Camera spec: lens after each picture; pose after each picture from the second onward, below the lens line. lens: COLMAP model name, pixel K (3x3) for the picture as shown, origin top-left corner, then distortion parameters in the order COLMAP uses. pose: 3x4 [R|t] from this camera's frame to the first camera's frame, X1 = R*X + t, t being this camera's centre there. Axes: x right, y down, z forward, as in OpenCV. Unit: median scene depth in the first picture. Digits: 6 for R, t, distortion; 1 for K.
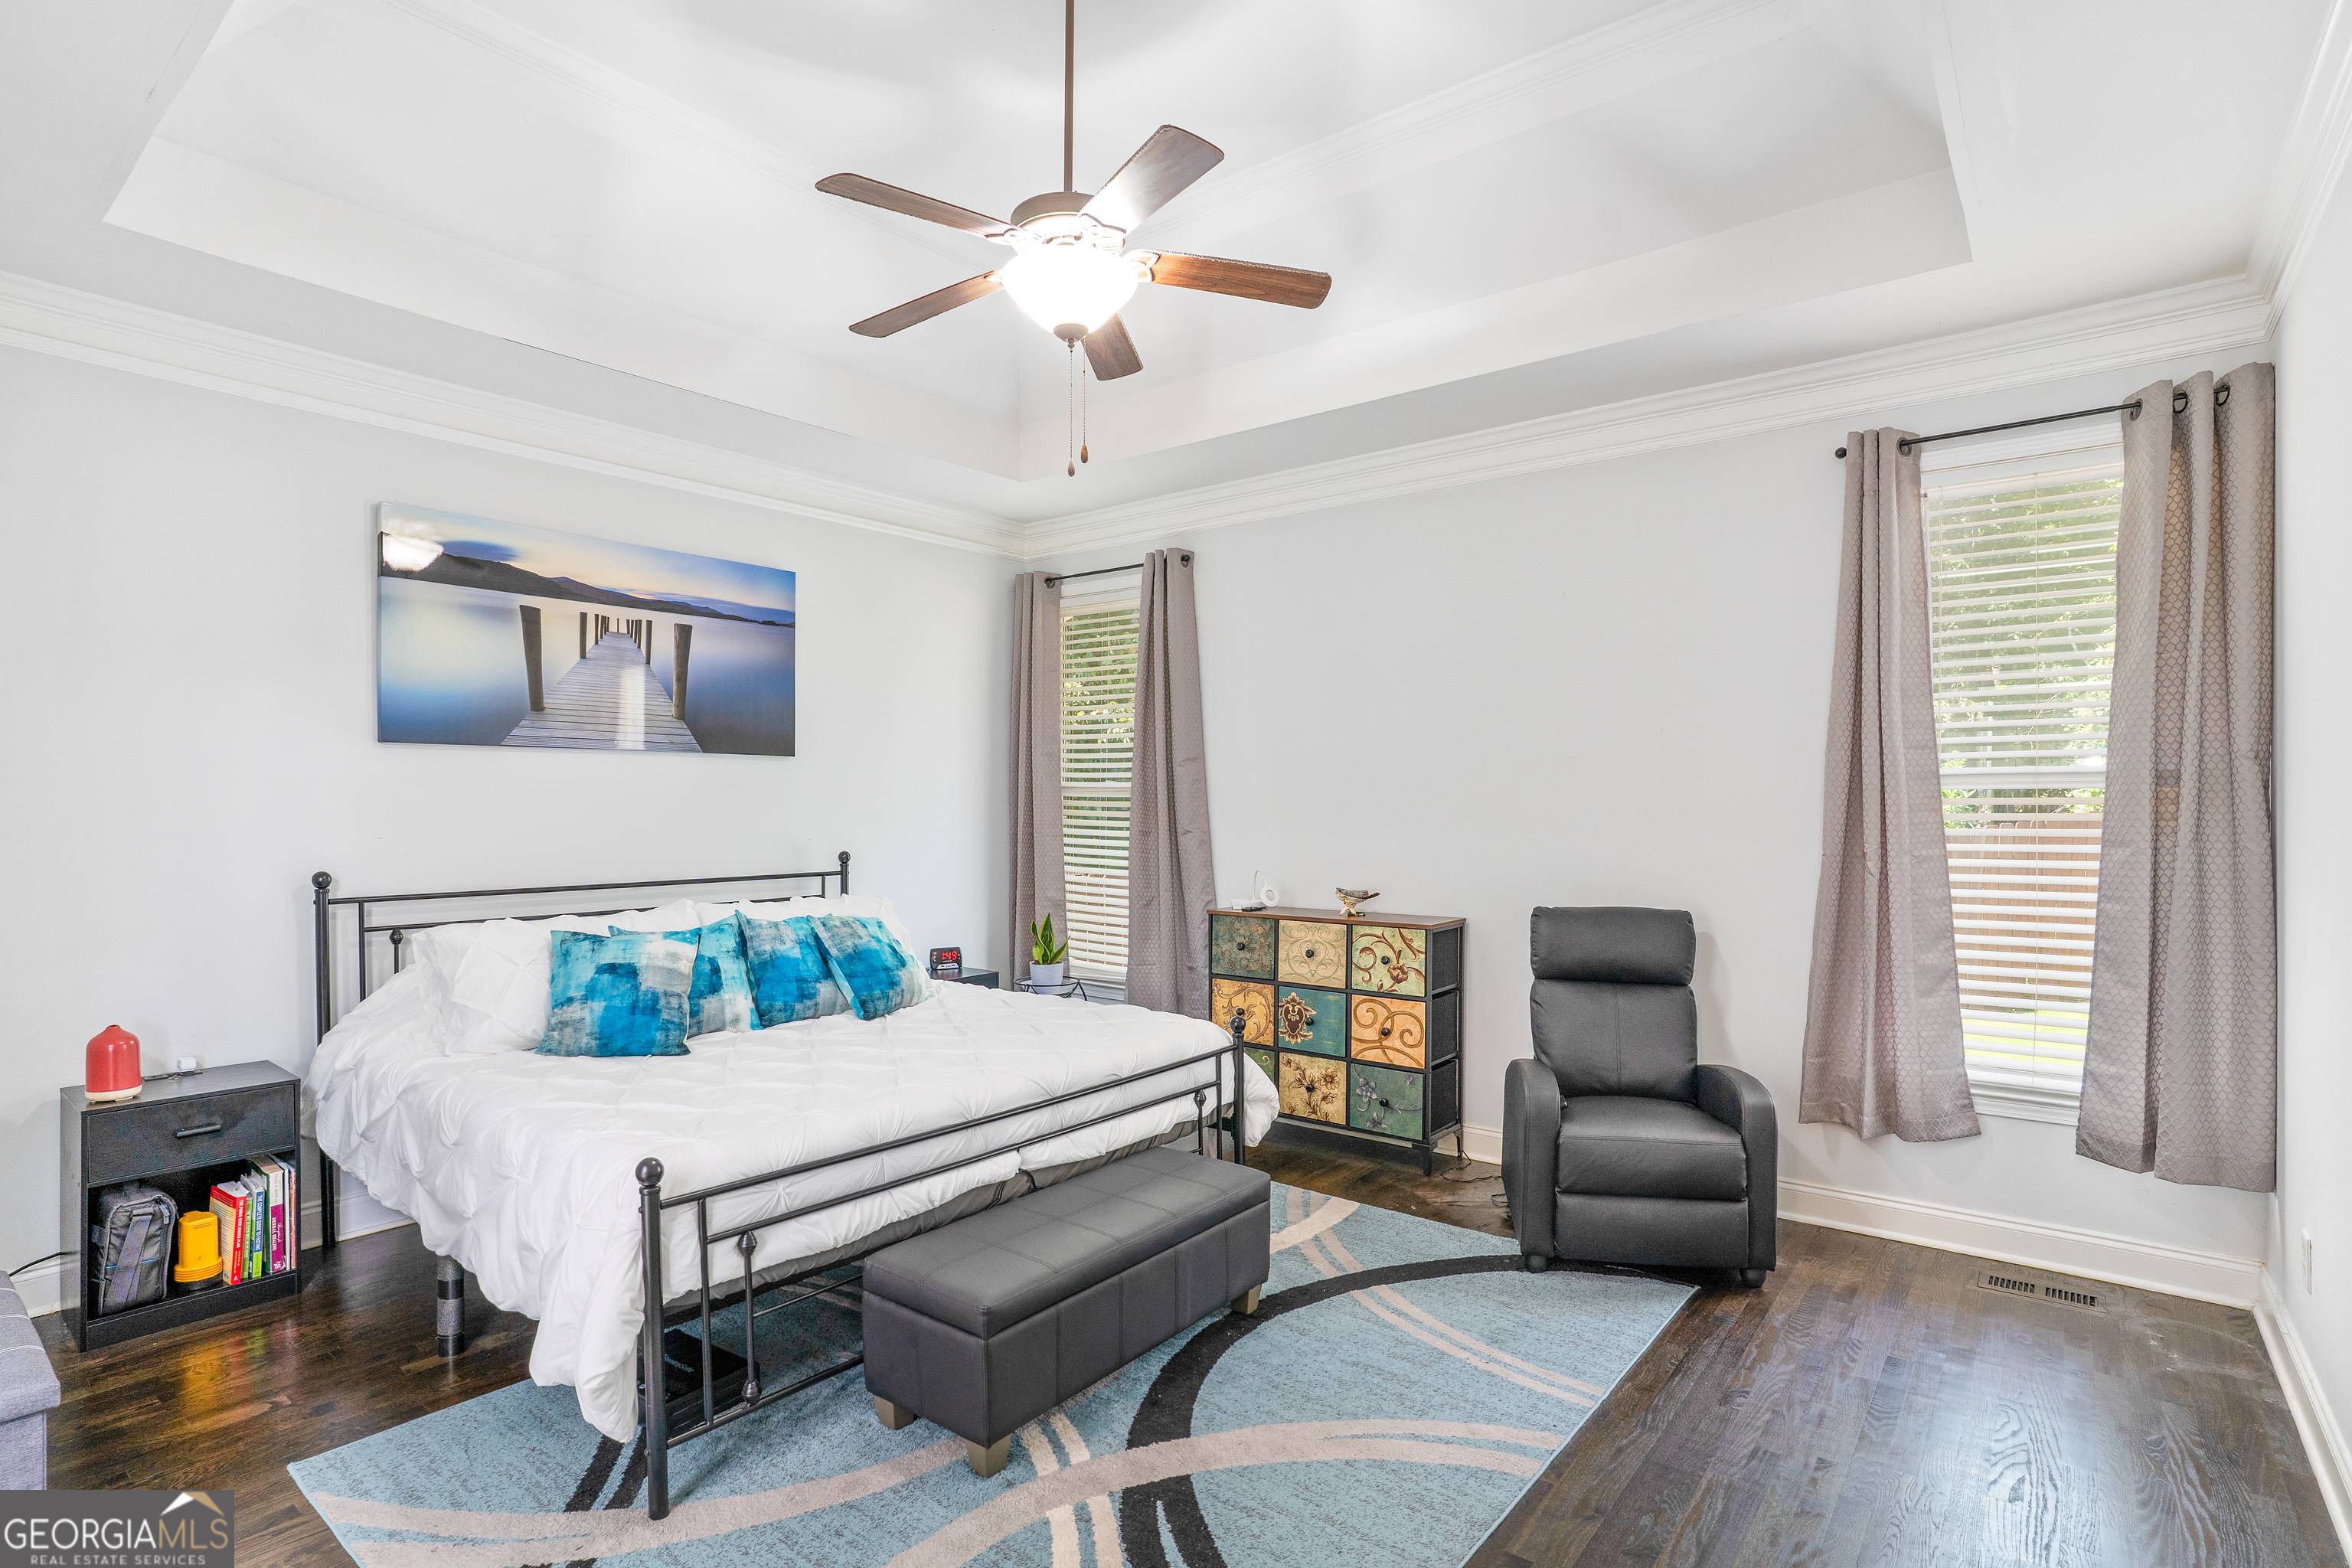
lens RADIAL K [[1166.9, 0, 1179.3], [0, 1166.9, 795.9], [0, 0, 1]] dist [-0.002389, 0.000576]
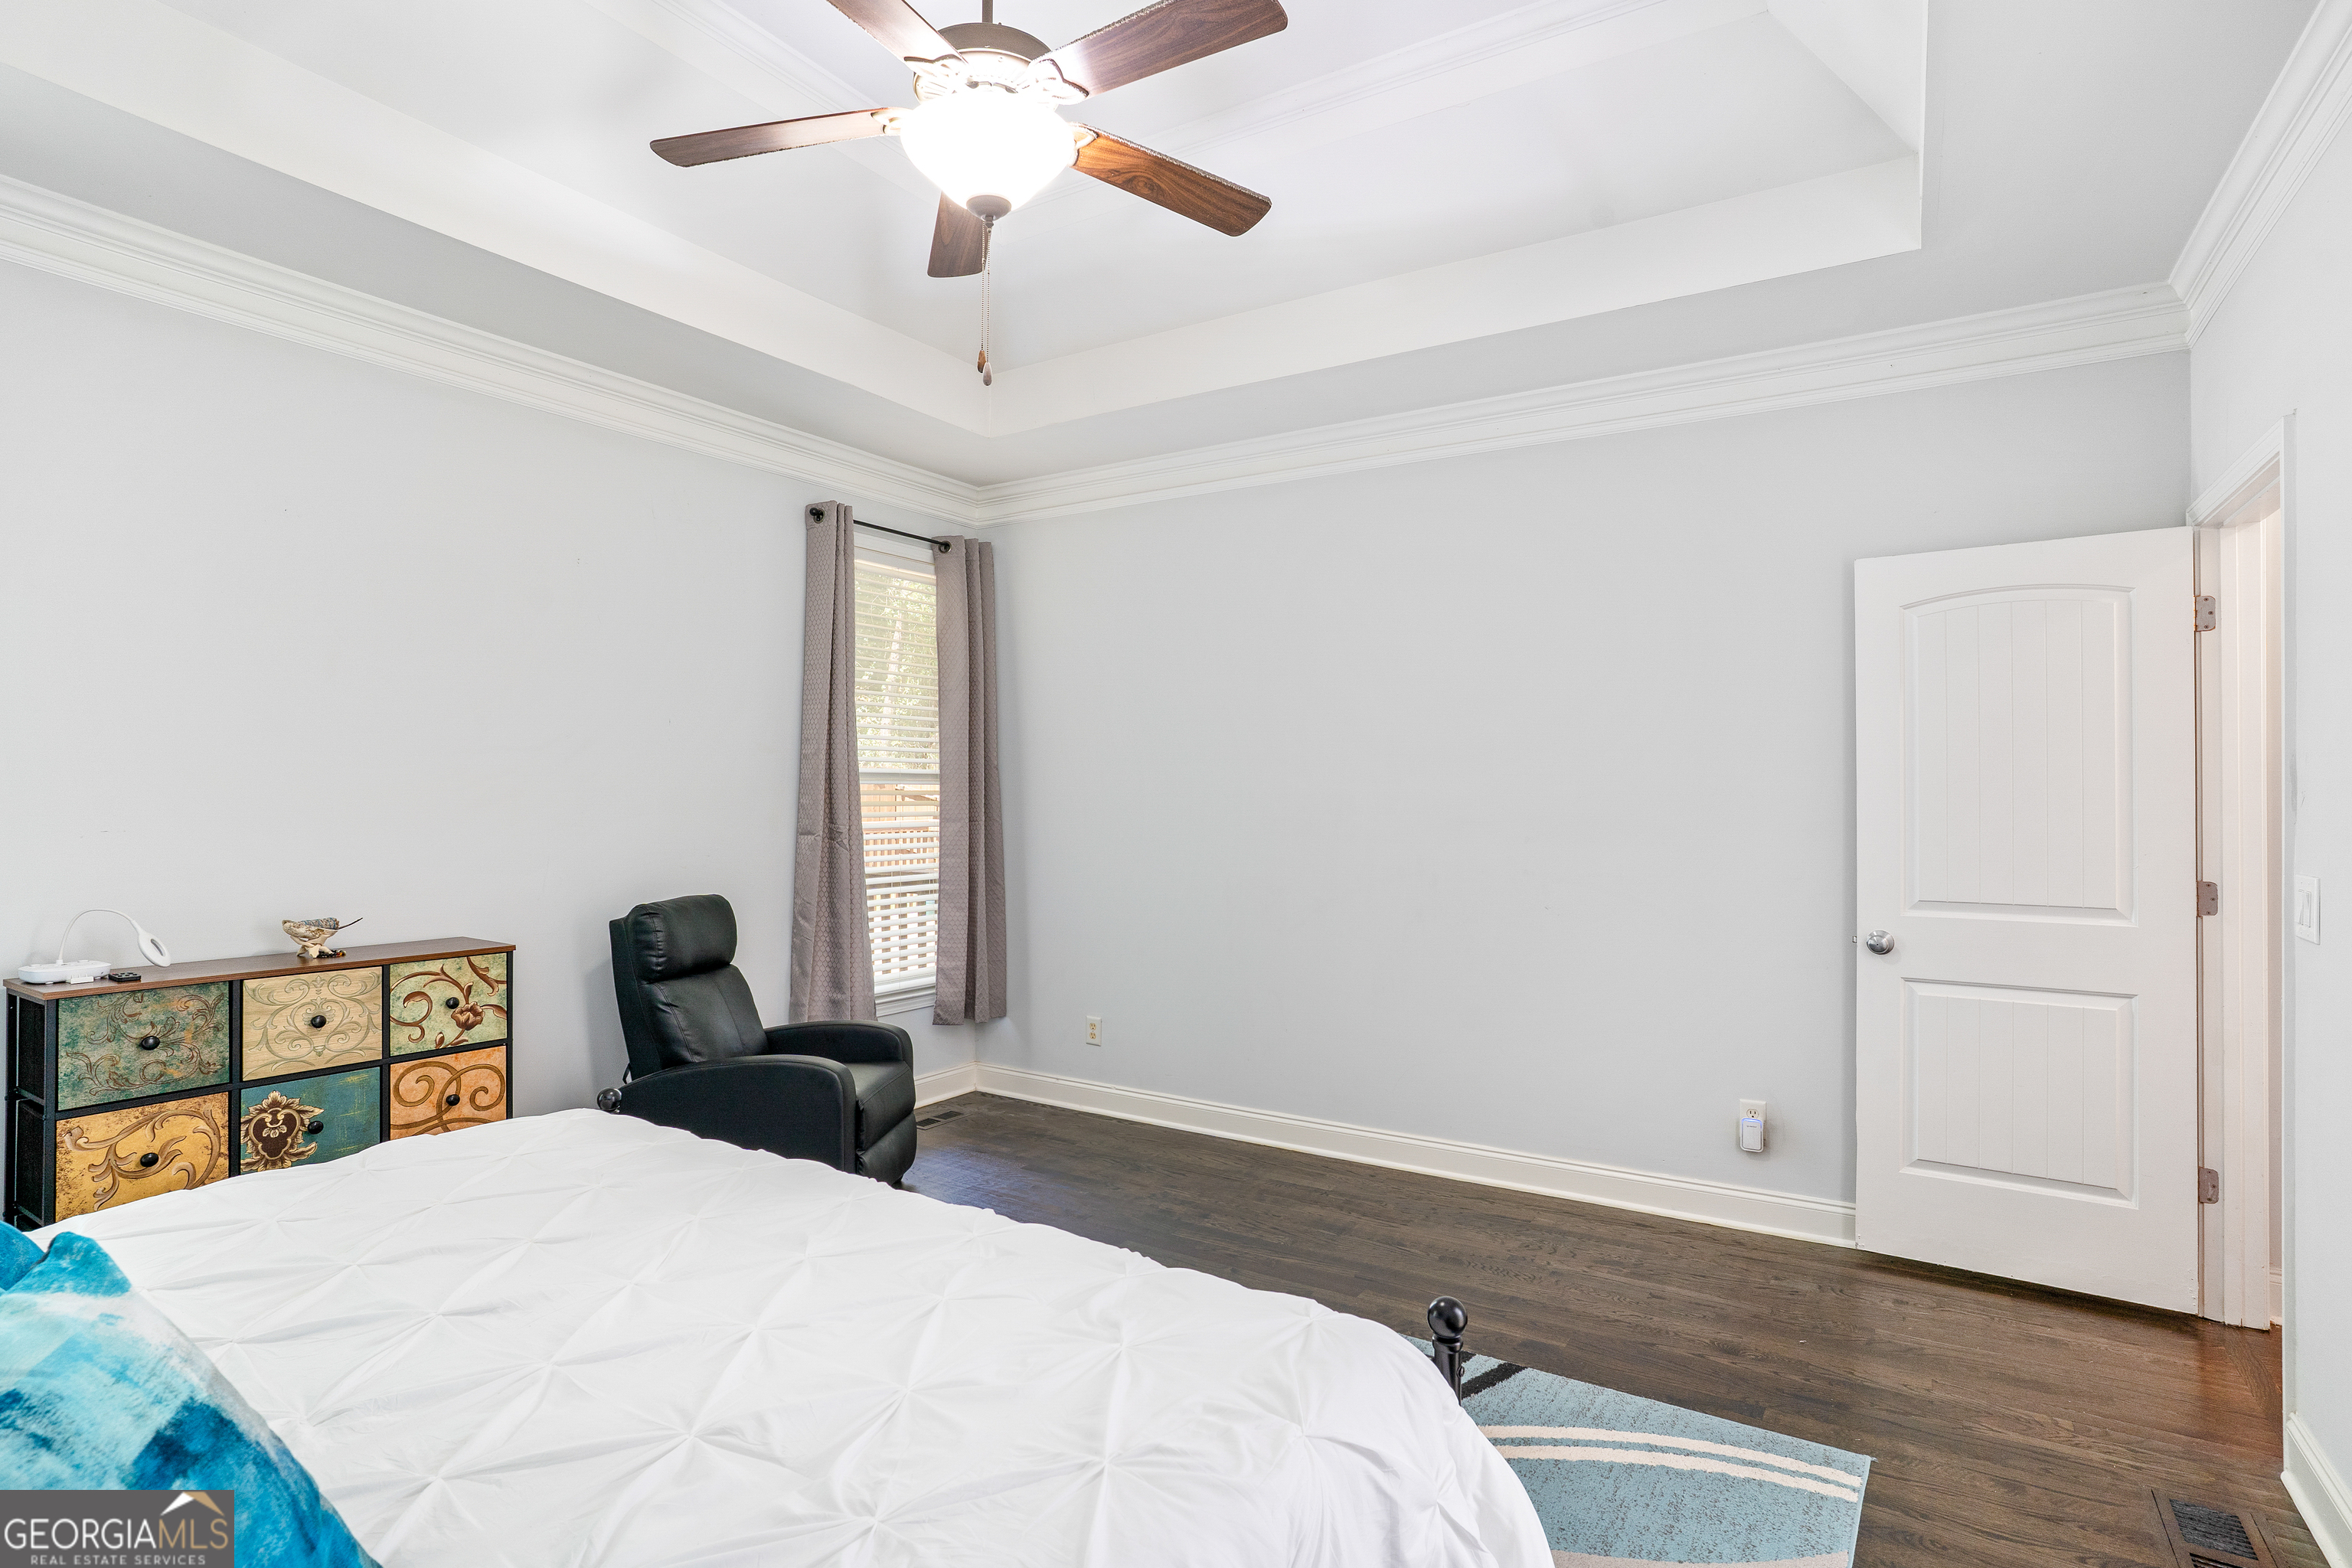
lens RADIAL K [[1166.9, 0, 1180.4], [0, 1166.9, 792.9], [0, 0, 1]] dist [-0.002389, 0.000576]
pose [[-0.059224, 0.010929, 0.998185, -0.578358], [0.001195, 0.999940, -0.010877, 0.015958], [-0.998244, 0.000549, -0.059234, 0.572347]]
